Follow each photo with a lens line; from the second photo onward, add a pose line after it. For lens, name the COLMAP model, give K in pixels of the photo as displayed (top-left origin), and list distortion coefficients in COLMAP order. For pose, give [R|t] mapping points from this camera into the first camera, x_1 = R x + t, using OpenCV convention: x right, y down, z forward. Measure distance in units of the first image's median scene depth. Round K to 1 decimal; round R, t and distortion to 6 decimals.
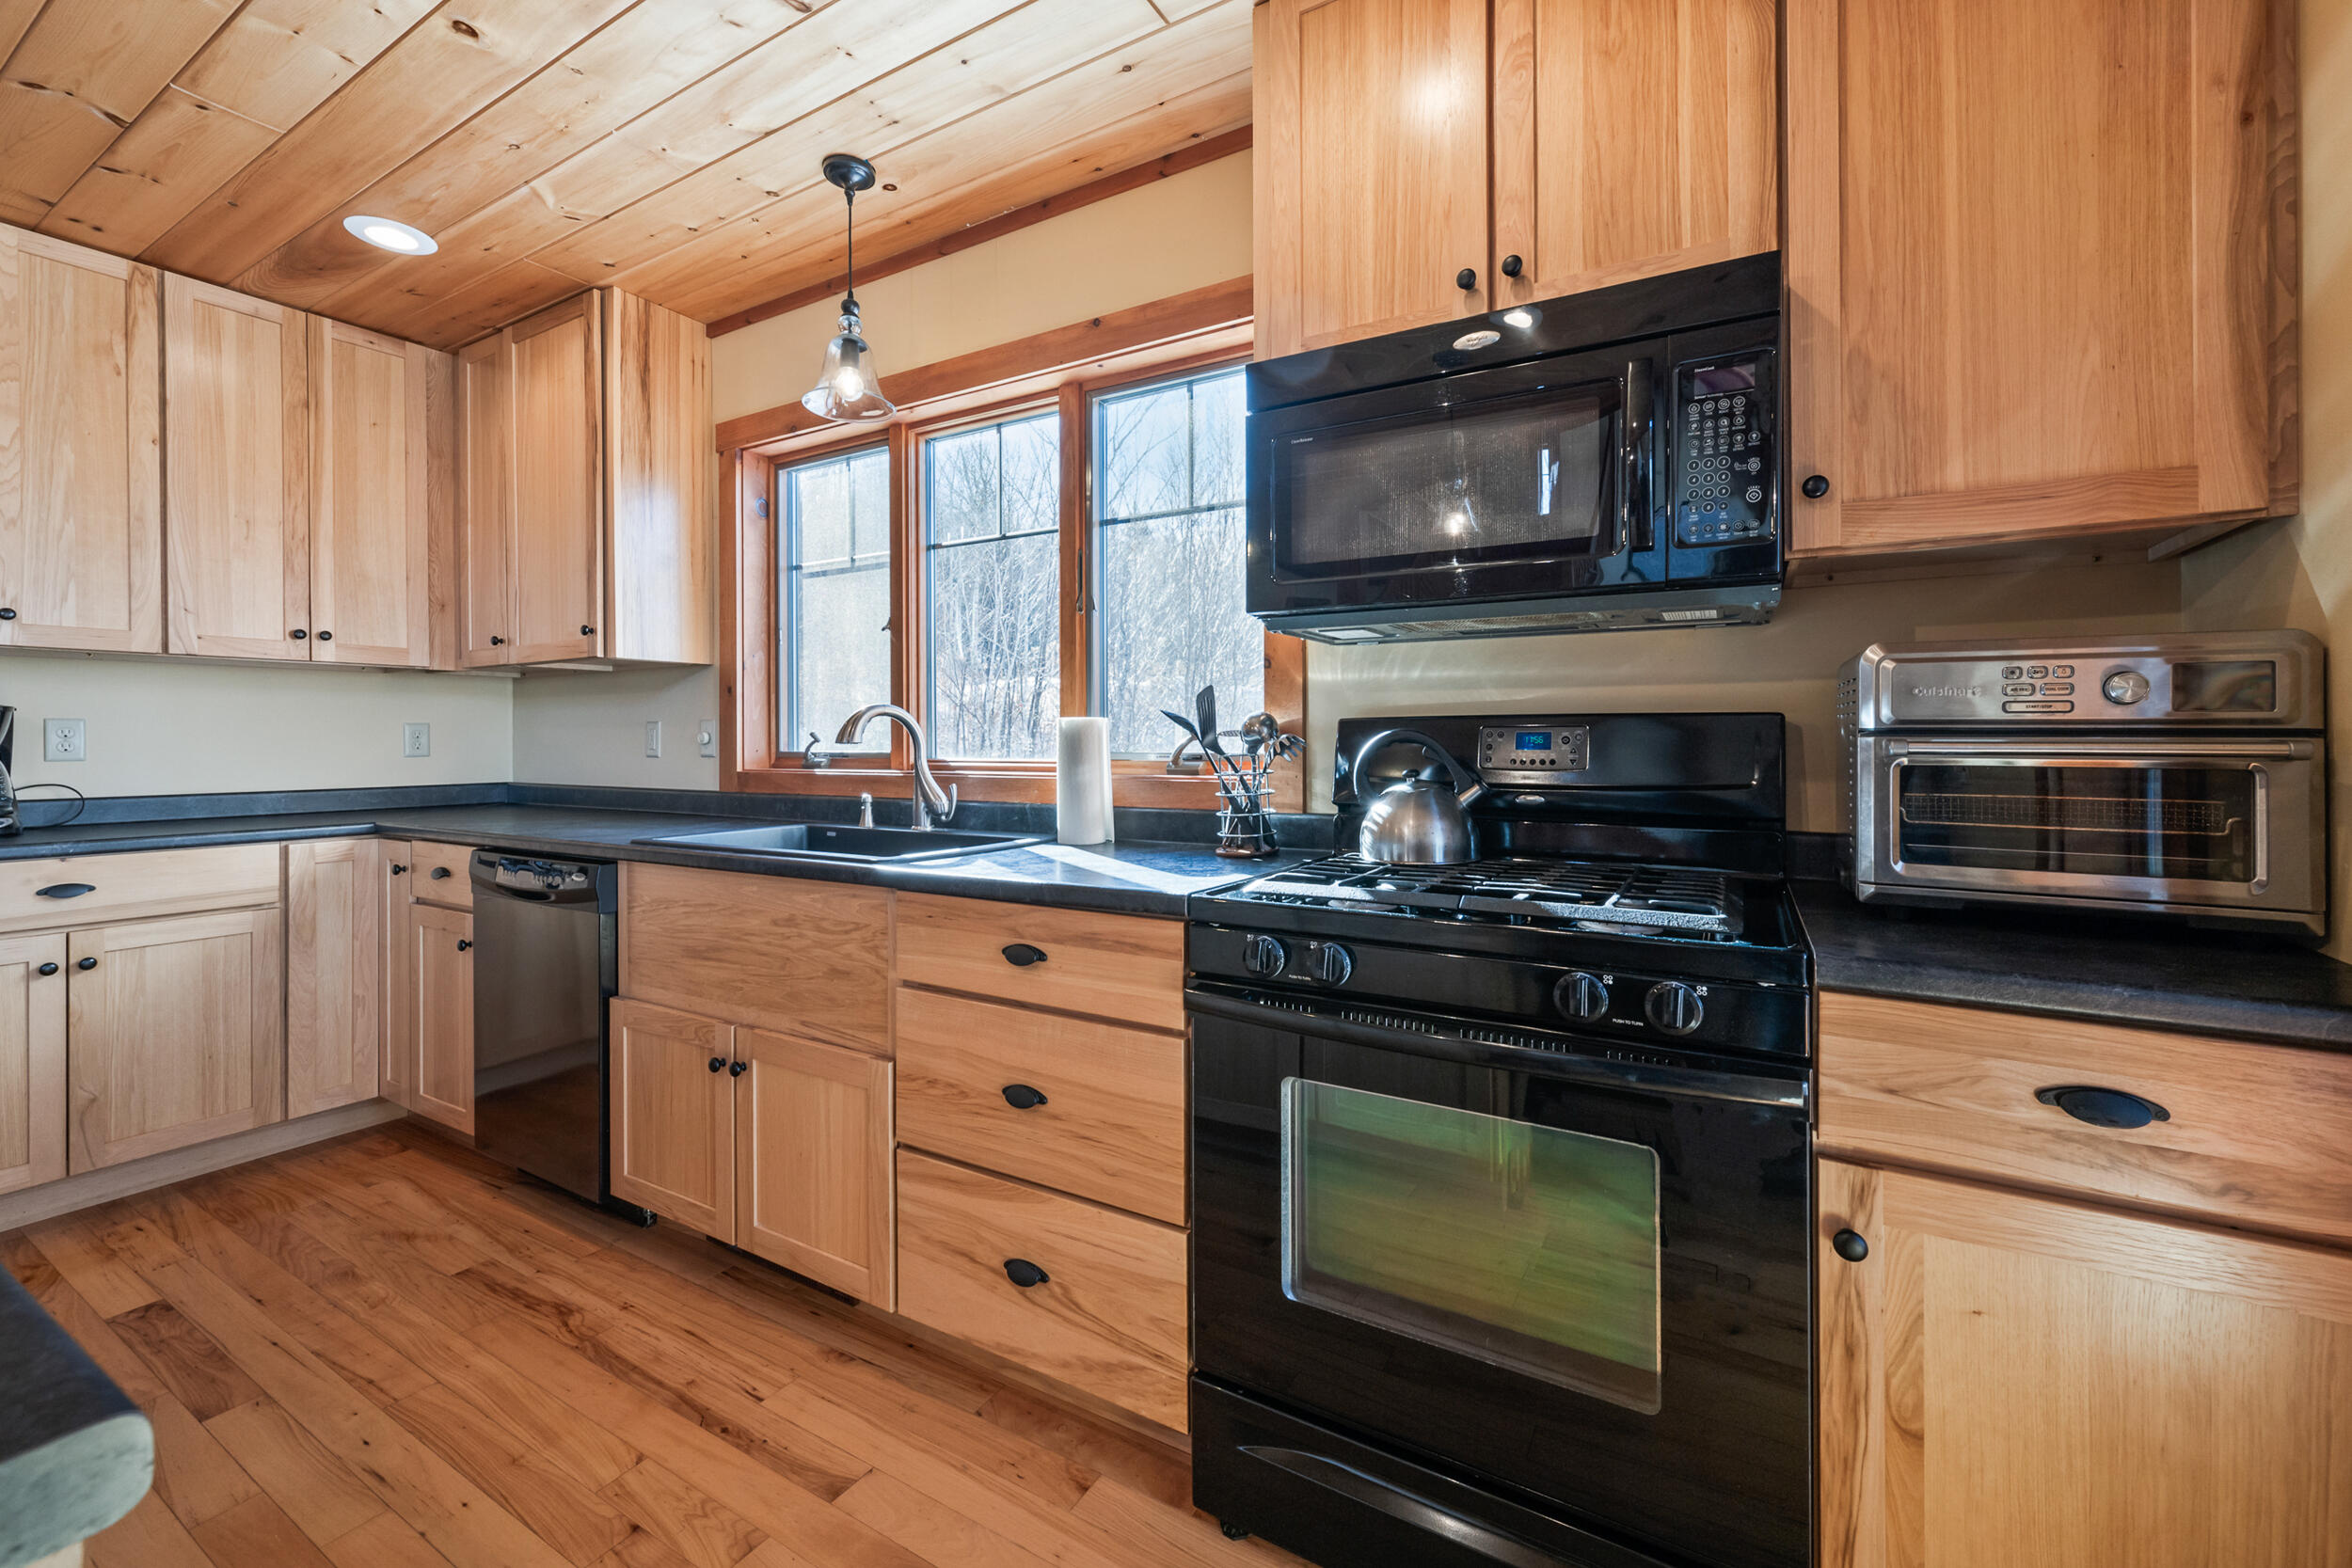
lens RADIAL K [[938.4, 0, 1186.6], [0, 938.4, 739.1], [0, 0, 1]] dist [-0.001052, 0.000584]
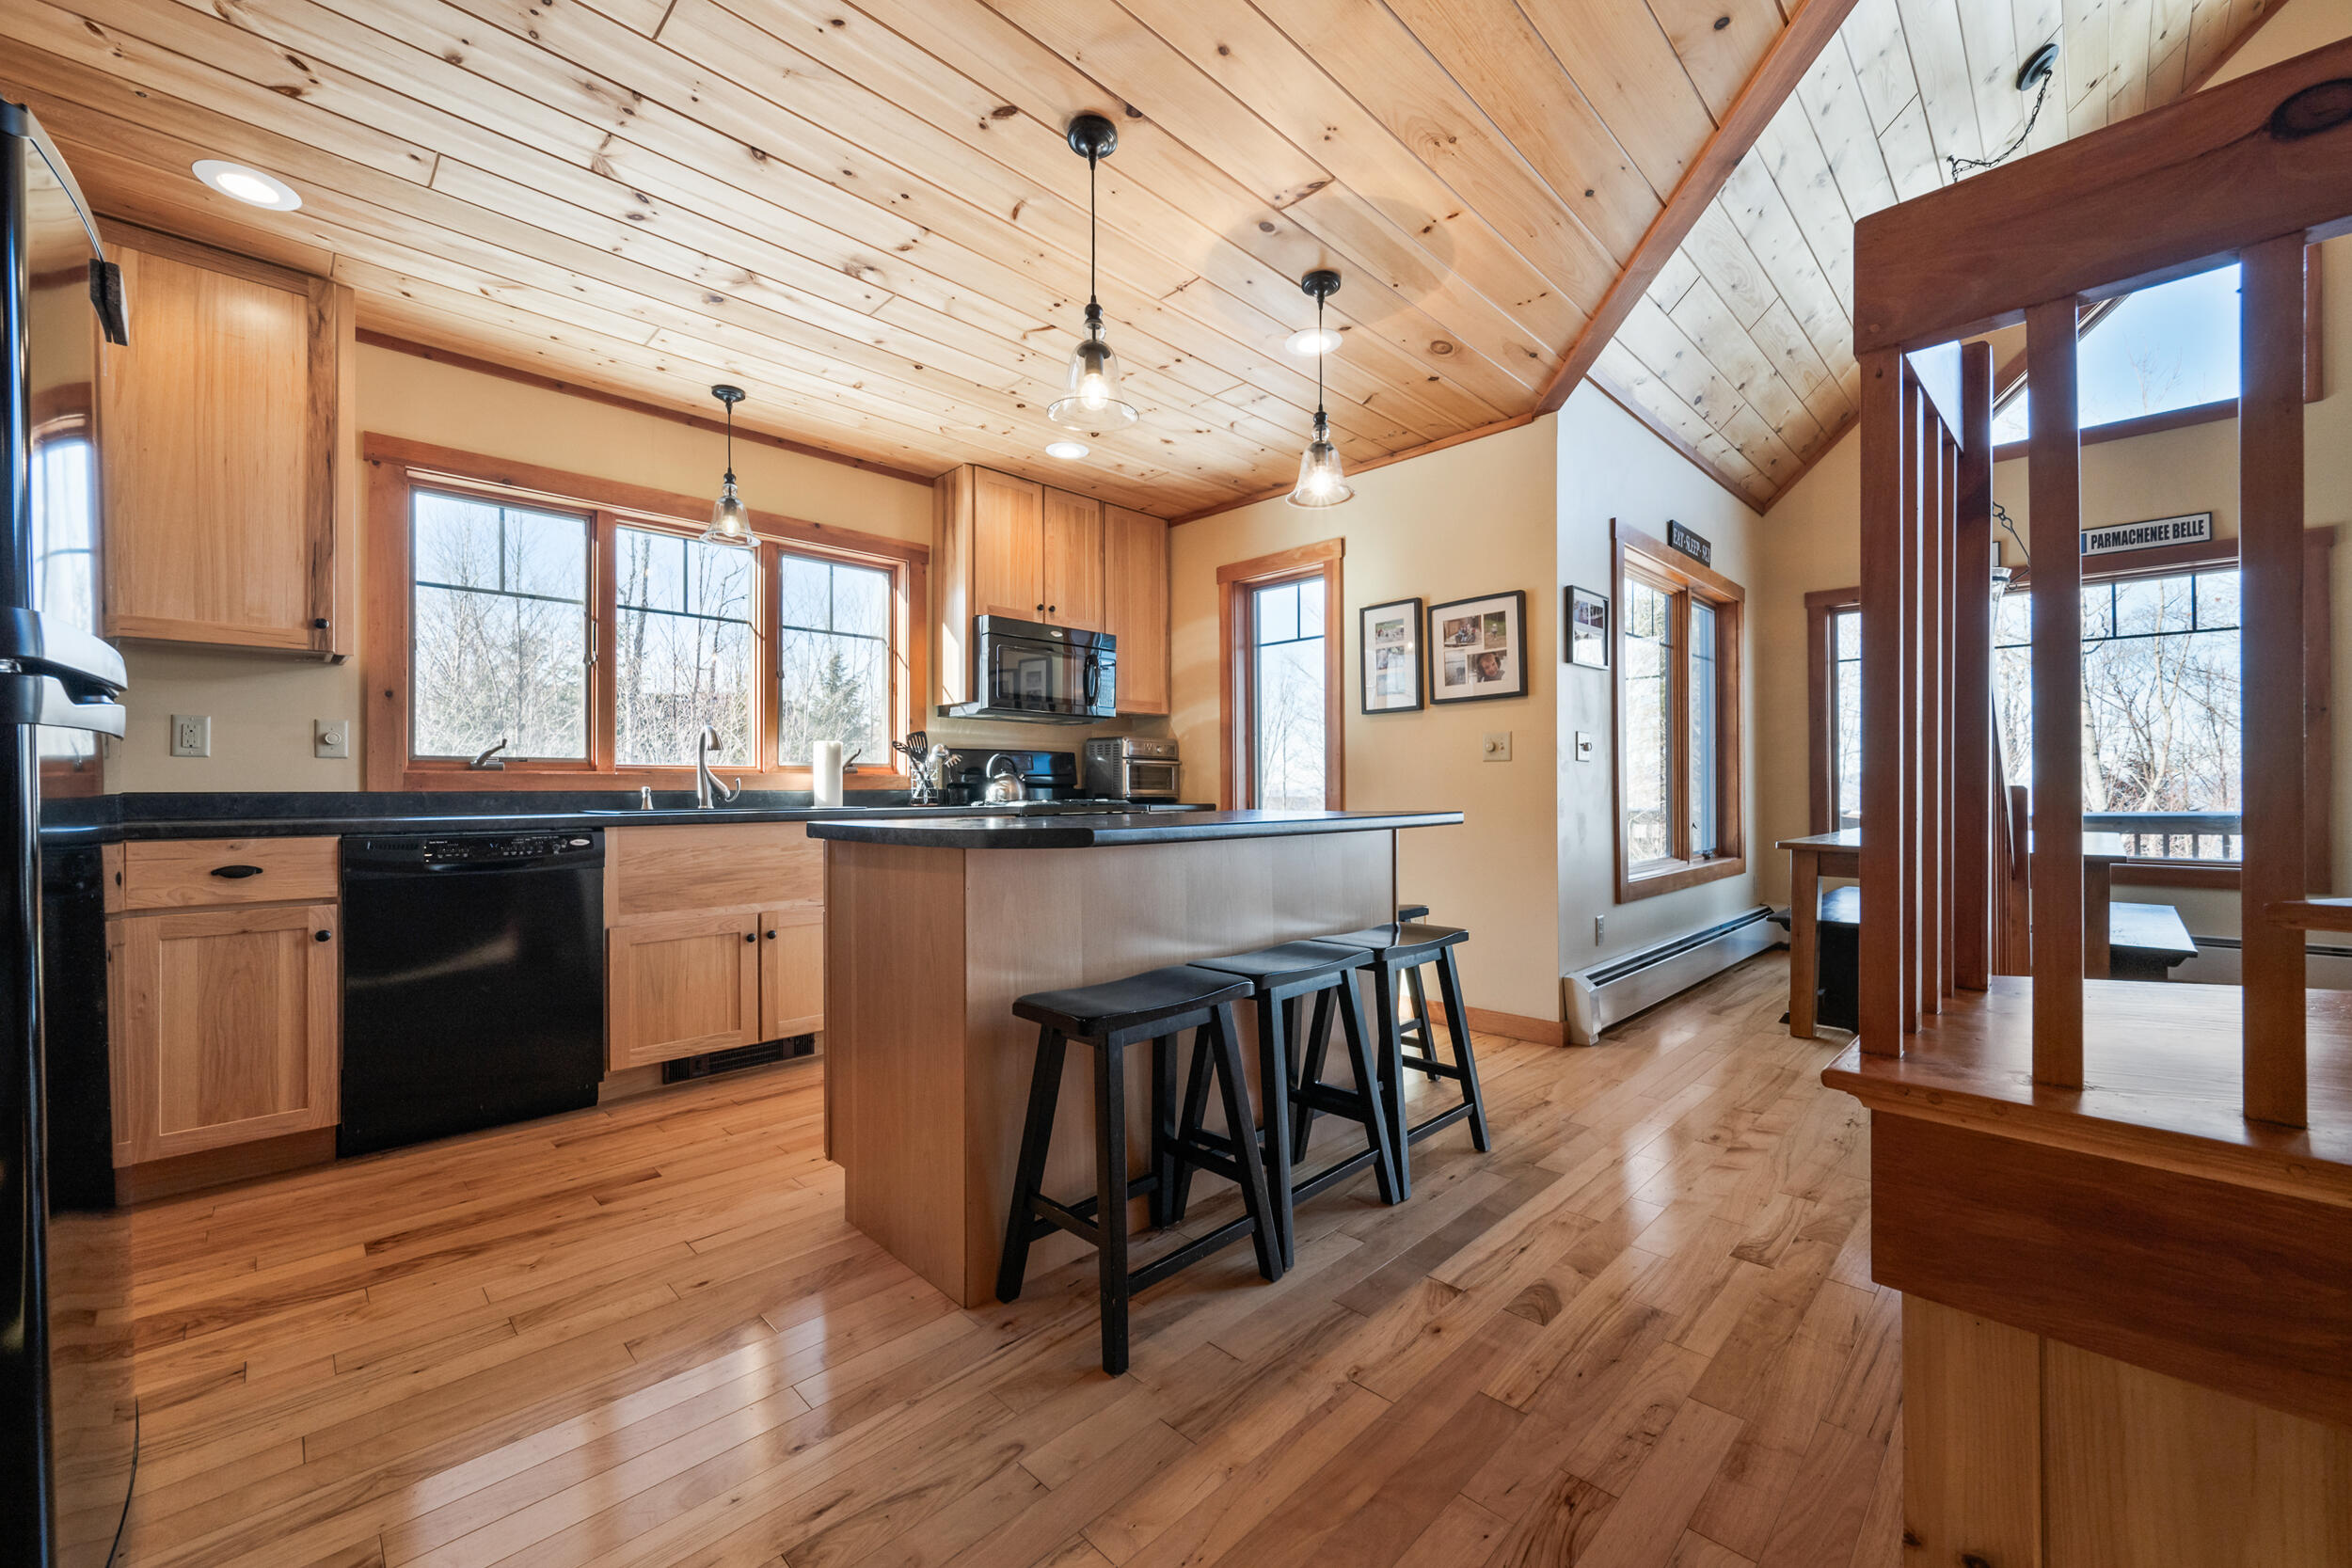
lens RADIAL K [[913.0, 0, 1183.3], [0, 913.0, 783.5], [0, 0, 1]] dist [-0.001800, 0.000267]
pose [[0.263067, 0.007631, 0.964747, -2.265954], [0.000473, 0.999968, -0.008039, 0.102382], [-0.964777, 0.002571, 0.263055, -0.210610]]
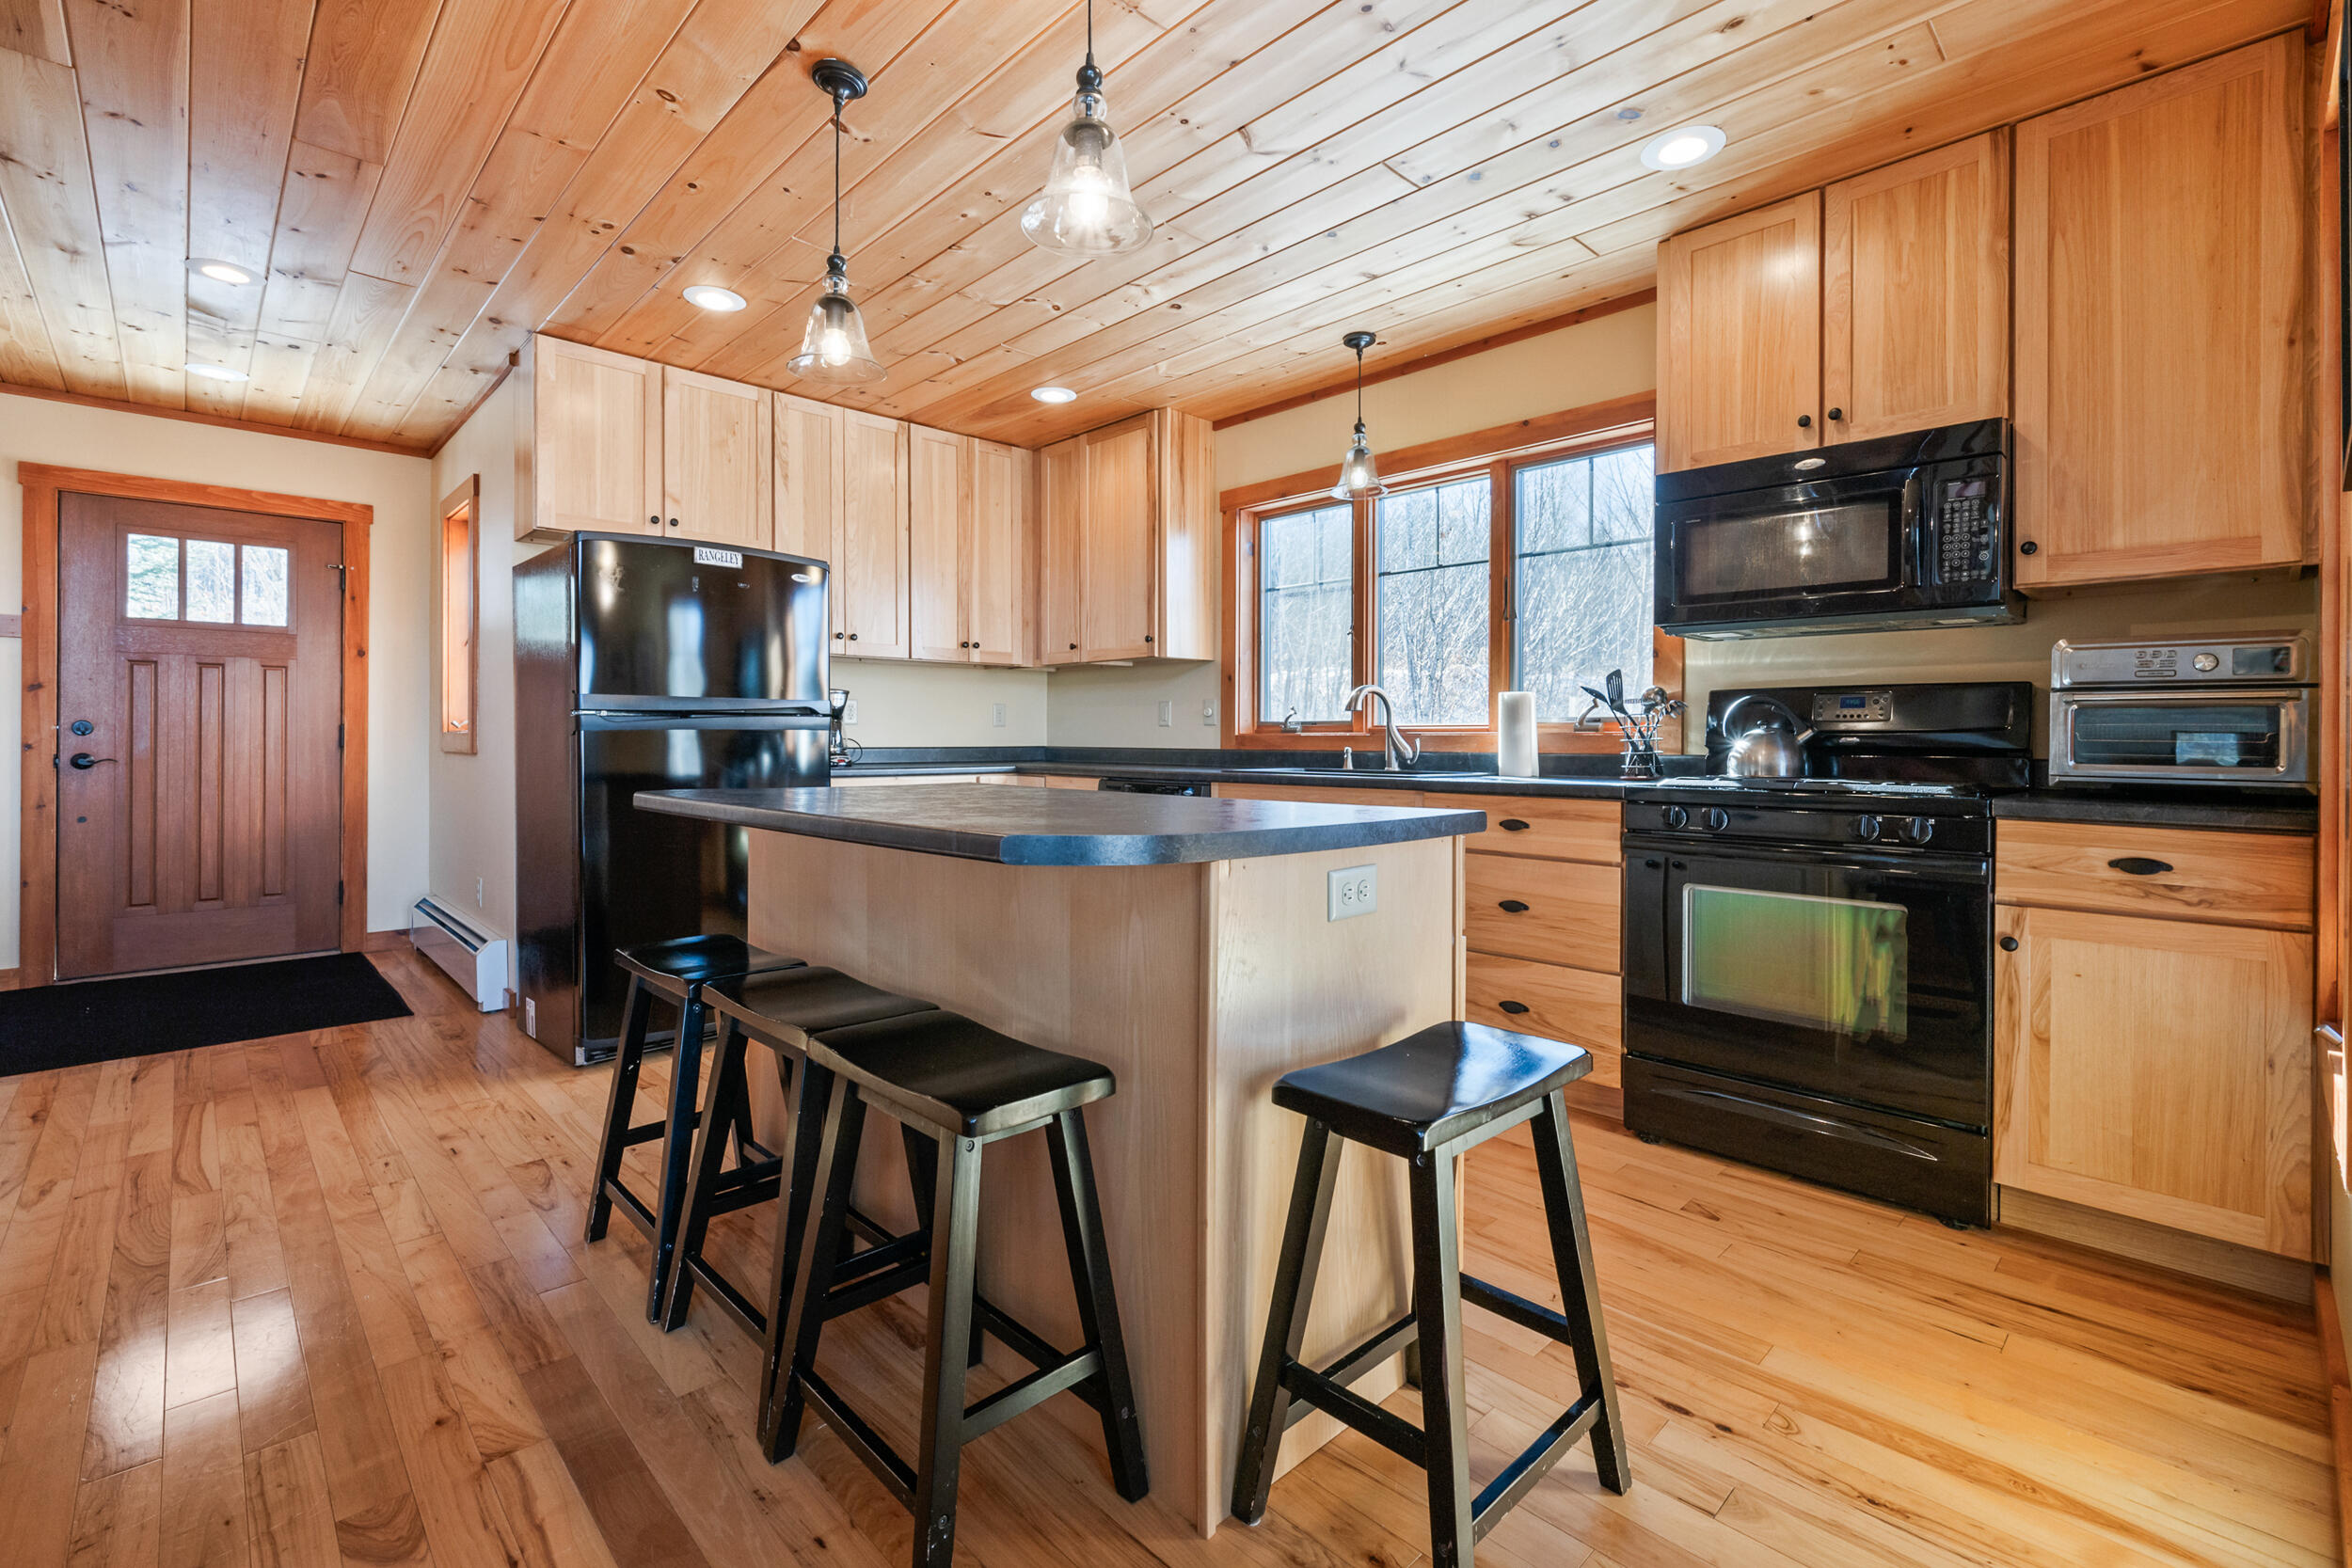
lens RADIAL K [[1024.0, 0, 1184.2], [0, 1024.0, 742.2], [0, 0, 1]] dist [0.000536, -0.000025]
pose [[0.961990, 0.006847, -0.273000, -0.235611], [-0.005062, 0.999961, 0.007242, 0.063057], [0.273039, -0.005585, 0.961987, -0.954381]]
